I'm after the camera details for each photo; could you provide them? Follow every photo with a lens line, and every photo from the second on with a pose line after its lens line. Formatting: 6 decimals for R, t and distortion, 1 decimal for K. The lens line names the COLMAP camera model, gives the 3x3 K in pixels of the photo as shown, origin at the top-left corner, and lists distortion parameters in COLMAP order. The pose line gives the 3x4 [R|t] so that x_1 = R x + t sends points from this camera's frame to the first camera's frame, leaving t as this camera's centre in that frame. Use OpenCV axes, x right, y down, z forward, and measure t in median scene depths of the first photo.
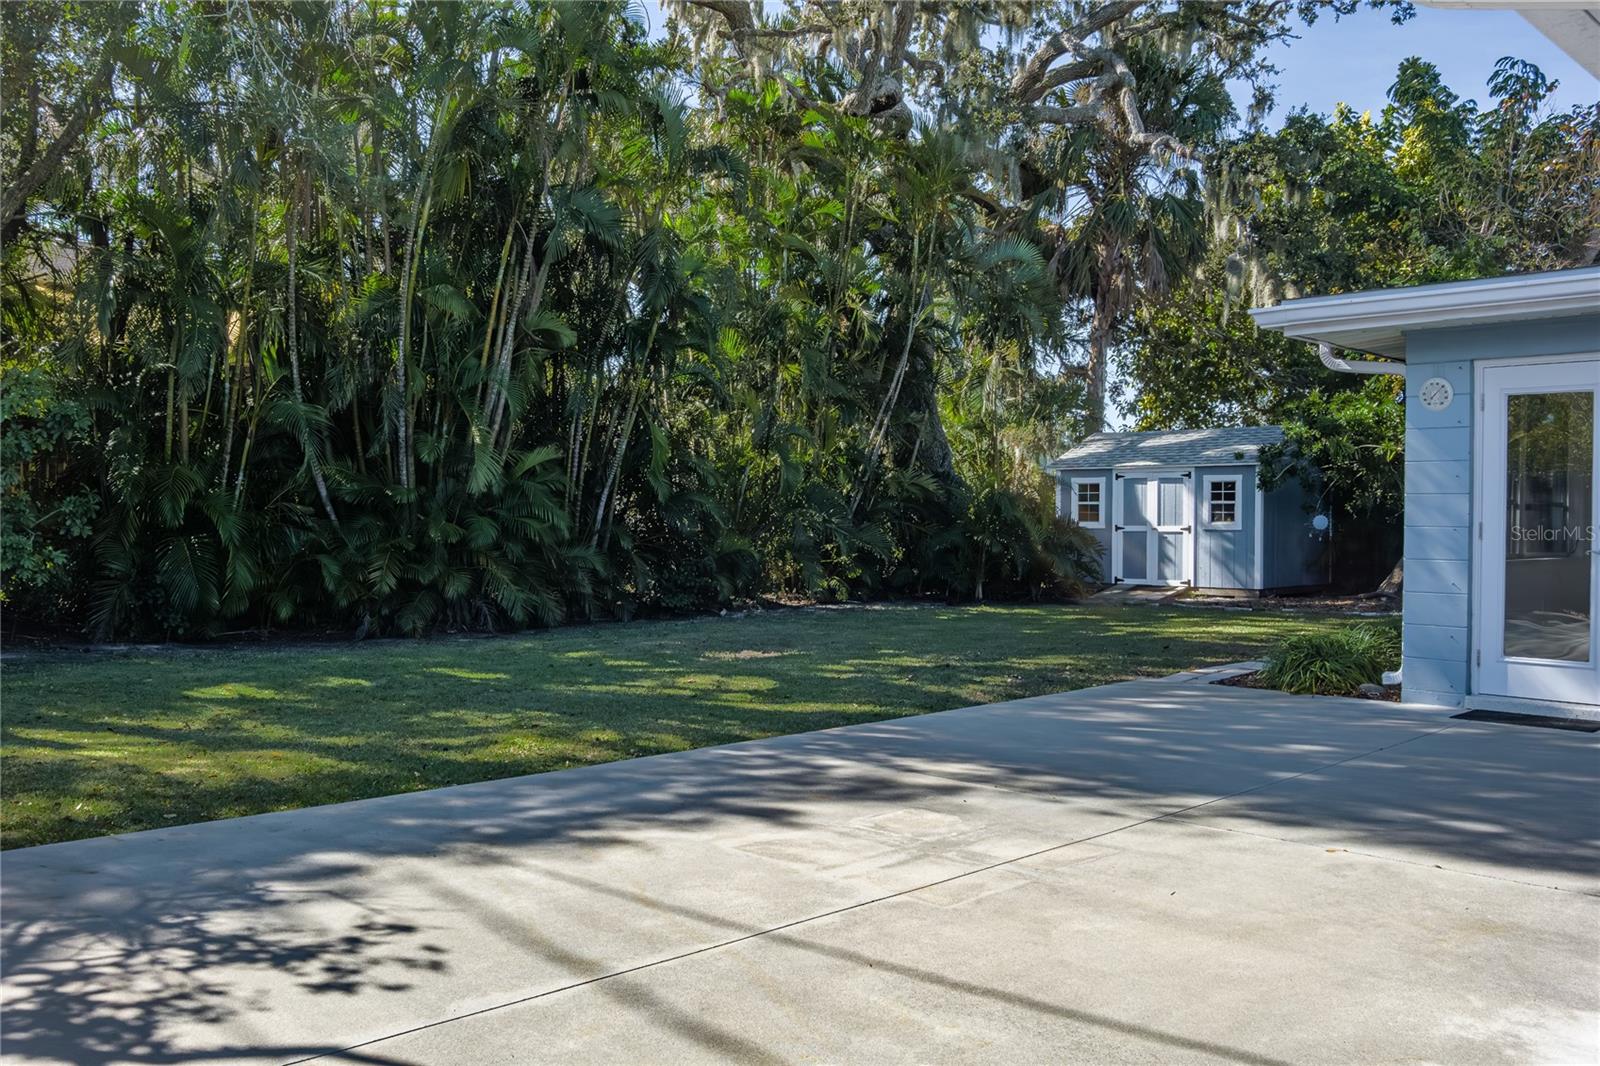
lens RADIAL K [[1292.3, 0, 800.0], [0, 1292.3, 533.0], [0, 0, 1]] dist [-0.077785, 0.030634]
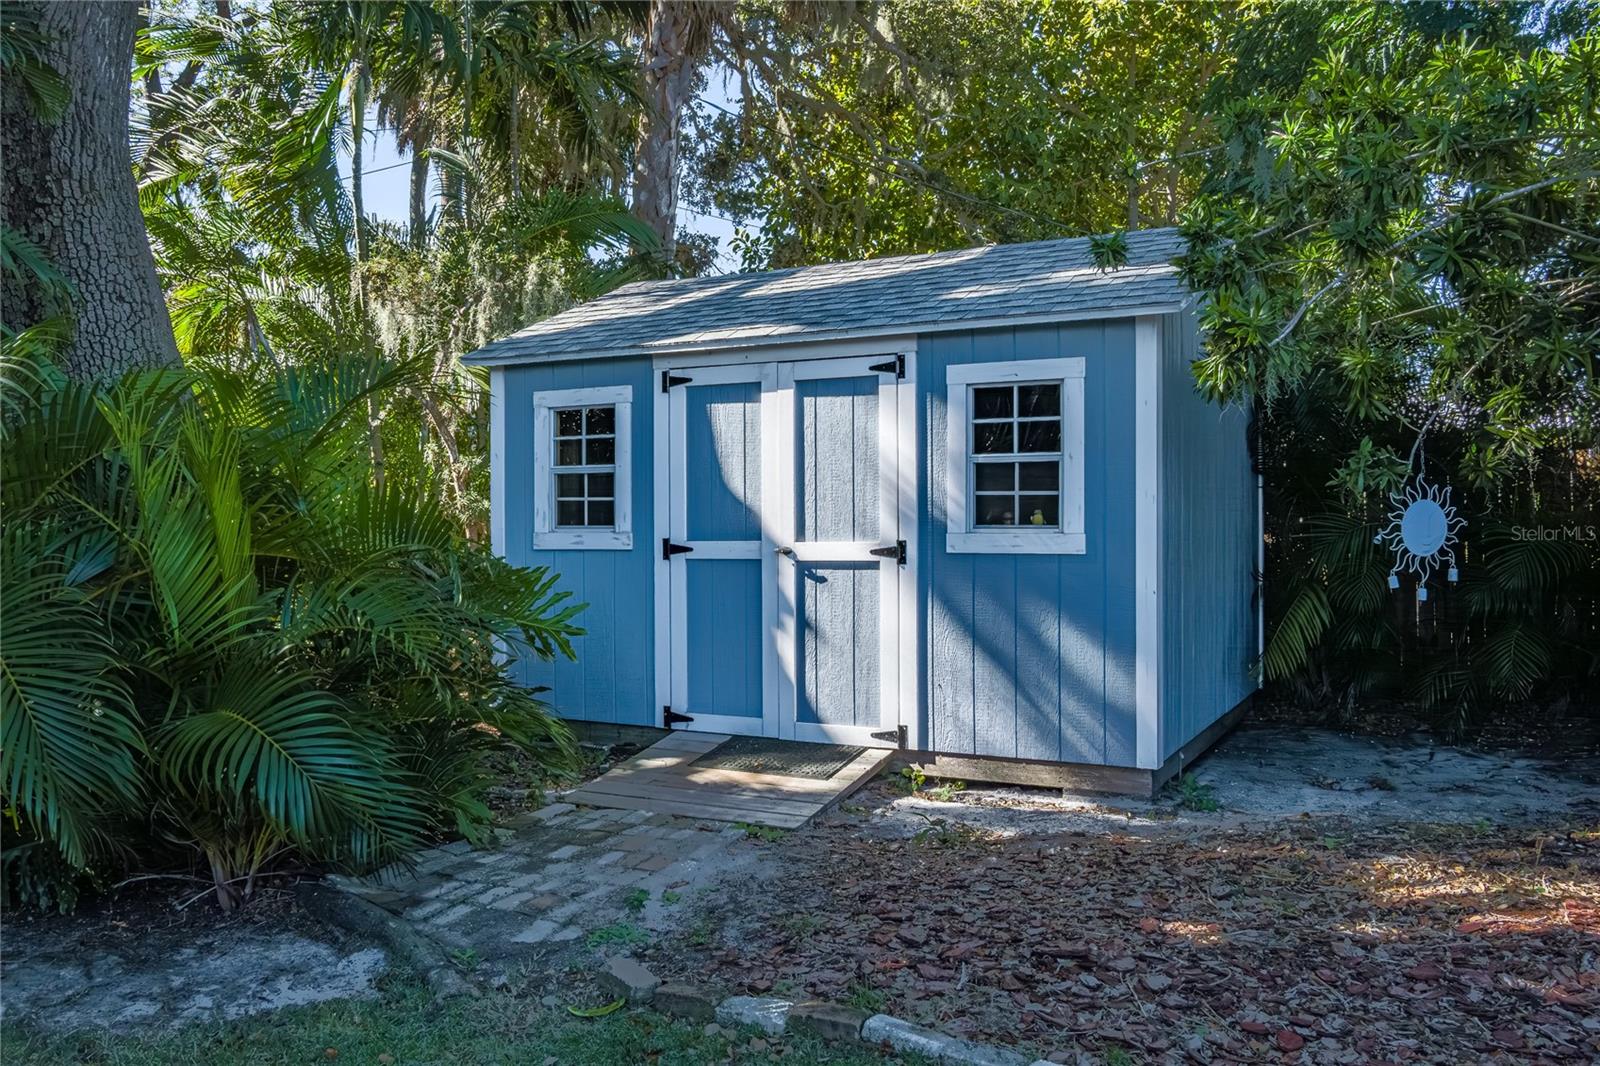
lens RADIAL K [[1292.3, 0, 800.0], [0, 1292.3, 533.0], [0, 0, 1]] dist [-0.077785, 0.030634]
pose [[0.971406, -0.015845, 0.236894, 0.209536], [0.013944, 0.999856, 0.009696, -0.010473], [-0.237013, -0.006116, 0.971487, 0.712653]]
